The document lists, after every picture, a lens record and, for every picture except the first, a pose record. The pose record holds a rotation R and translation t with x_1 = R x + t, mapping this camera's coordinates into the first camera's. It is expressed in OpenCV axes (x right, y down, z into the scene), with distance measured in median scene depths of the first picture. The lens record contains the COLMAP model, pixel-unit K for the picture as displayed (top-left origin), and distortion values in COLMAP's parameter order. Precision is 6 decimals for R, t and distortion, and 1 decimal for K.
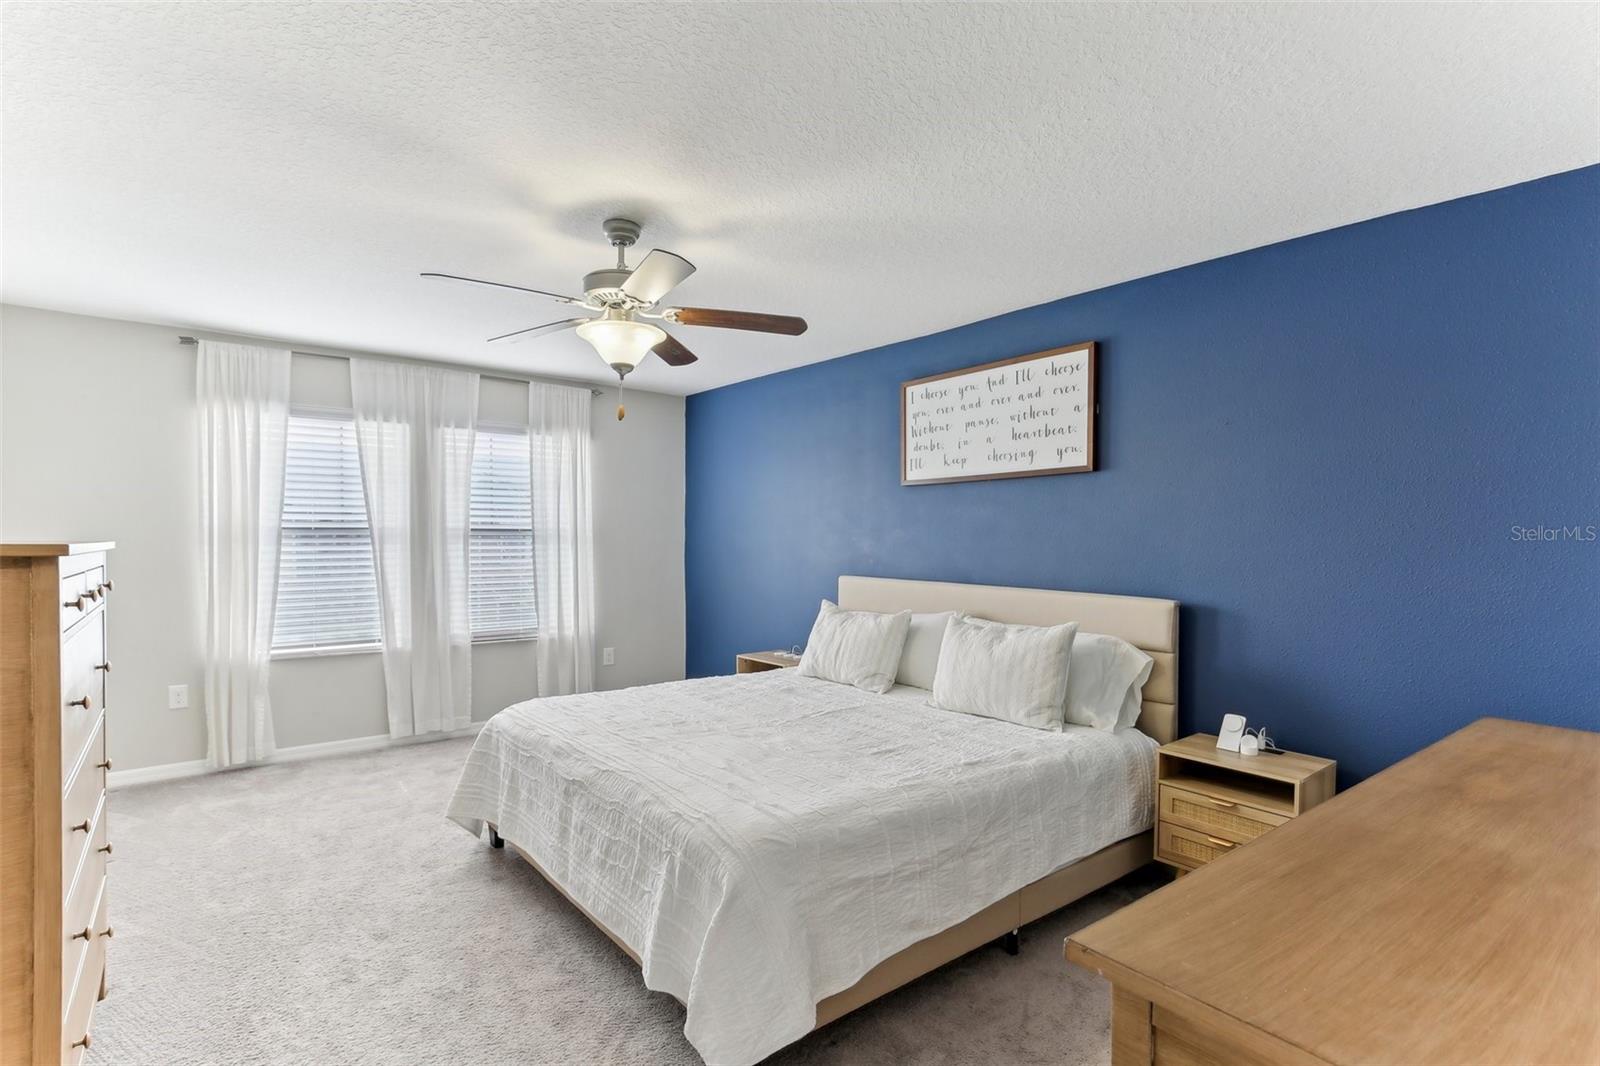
lens RADIAL K [[762.5, 0, 781.8], [0, 762.5, 563.2], [0, 0, 1]] dist [-0.001072, 0.006484]
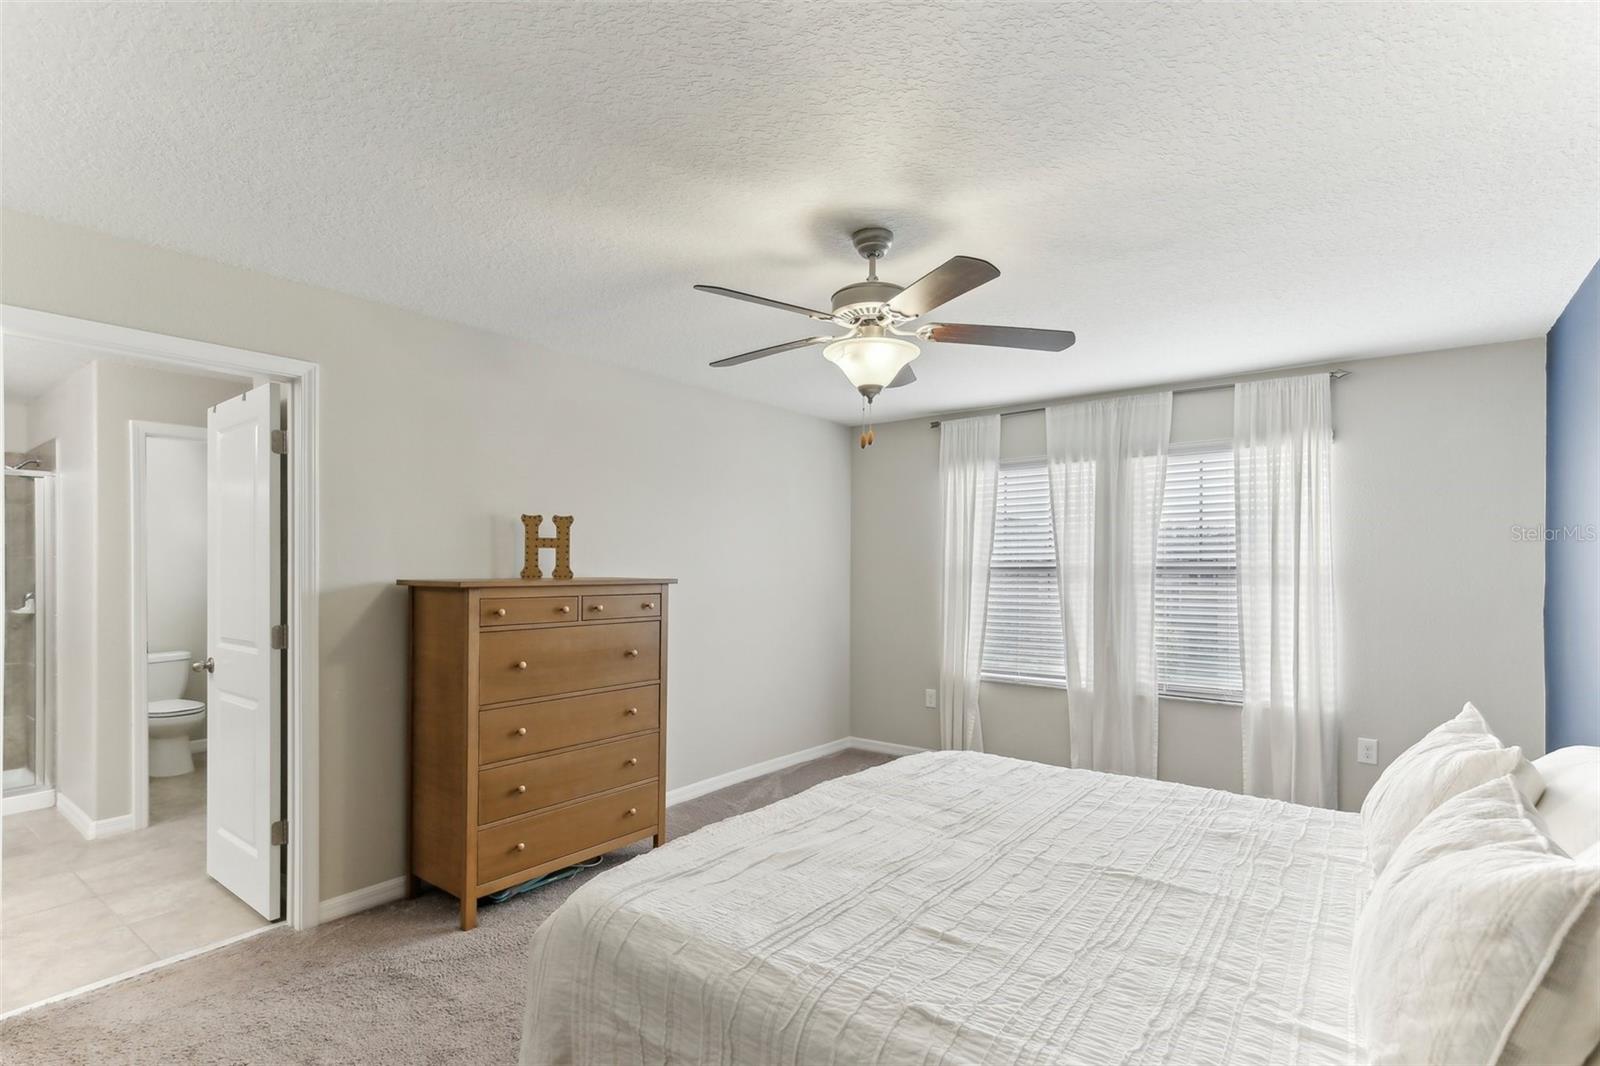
lens RADIAL K [[762.5, 0, 790.2], [0, 762.5, 560.2], [0, 0, 1]] dist [-0.001072, 0.006484]
pose [[0.273807, -0.018624, -0.961604, 0.372640], [-0.035729, 0.998925, -0.029520, -0.012691], [0.961121, 0.042440, 0.272848, 0.391542]]
